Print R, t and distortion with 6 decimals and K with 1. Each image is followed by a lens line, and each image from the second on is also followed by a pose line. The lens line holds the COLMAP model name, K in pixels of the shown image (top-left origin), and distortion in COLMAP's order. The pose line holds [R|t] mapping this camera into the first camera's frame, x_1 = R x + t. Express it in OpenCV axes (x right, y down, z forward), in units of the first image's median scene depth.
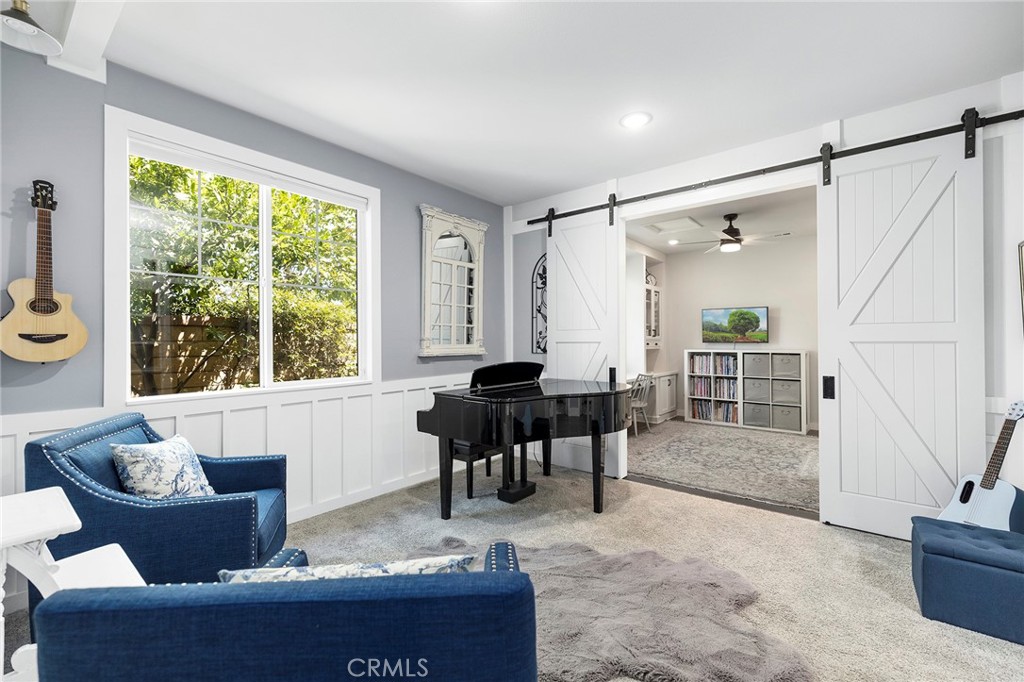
lens RADIAL K [[433.2, 0, 505.6], [0, 433.2, 338.4], [0, 0, 1]] dist [0.002649, -0.000452]
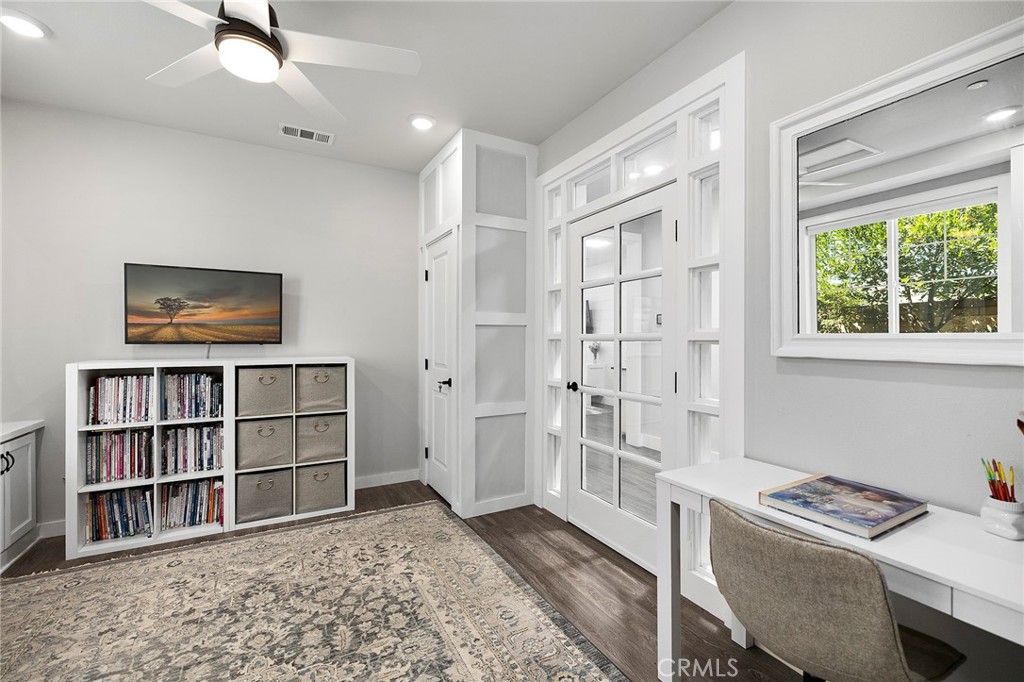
lens RADIAL K [[433.2, 0, 507.4], [0, 433.2, 340.1], [0, 0, 1]] dist [0.002649, -0.000452]
pose [[0.381689, 0.003836, 0.924283, 0.227535], [-0.003633, 0.999990, -0.002650, 0.005927], [-0.924284, -0.002346, 0.381699, 0.543169]]
